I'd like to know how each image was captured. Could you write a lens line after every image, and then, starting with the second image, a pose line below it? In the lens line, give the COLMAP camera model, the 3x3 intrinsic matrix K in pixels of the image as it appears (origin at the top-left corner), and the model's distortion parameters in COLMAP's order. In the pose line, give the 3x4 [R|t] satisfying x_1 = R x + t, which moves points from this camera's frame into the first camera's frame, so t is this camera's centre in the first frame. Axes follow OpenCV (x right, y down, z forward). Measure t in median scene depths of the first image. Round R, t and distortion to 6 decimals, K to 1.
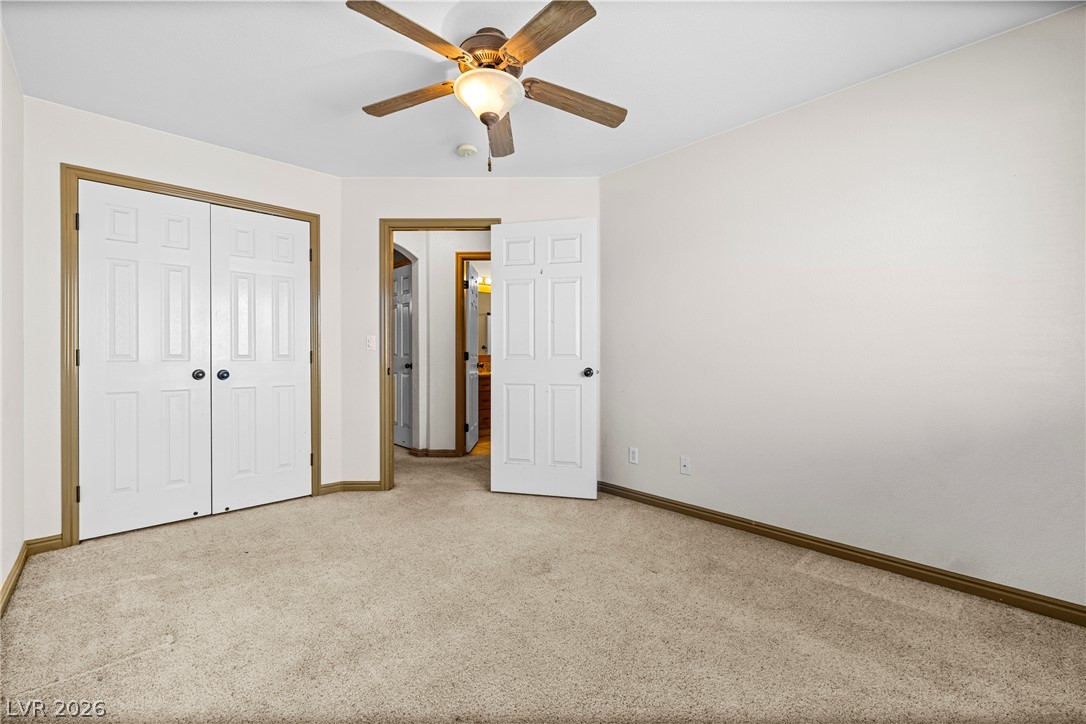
lens RADIAL K [[452.3, 0, 540.0], [0, 452.3, 355.1], [0, 0, 1]] dist [-0.000688, 0.000343]
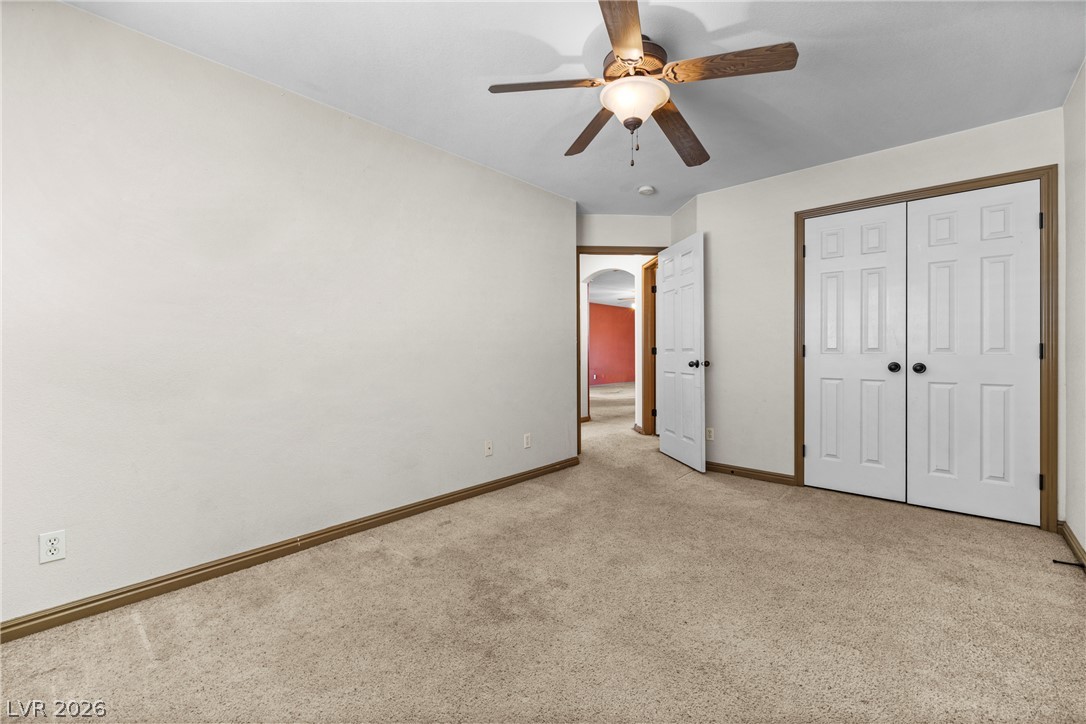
lens RADIAL K [[452.3, 0, 540.0], [0, 452.3, 355.1], [0, 0, 1]] dist [-0.000688, 0.000343]
pose [[0.061662, 0.013135, -0.998011, 0.291239], [0.001059, 0.999912, 0.013226, -0.000074], [0.998097, -0.001873, 0.061642, 0.118120]]
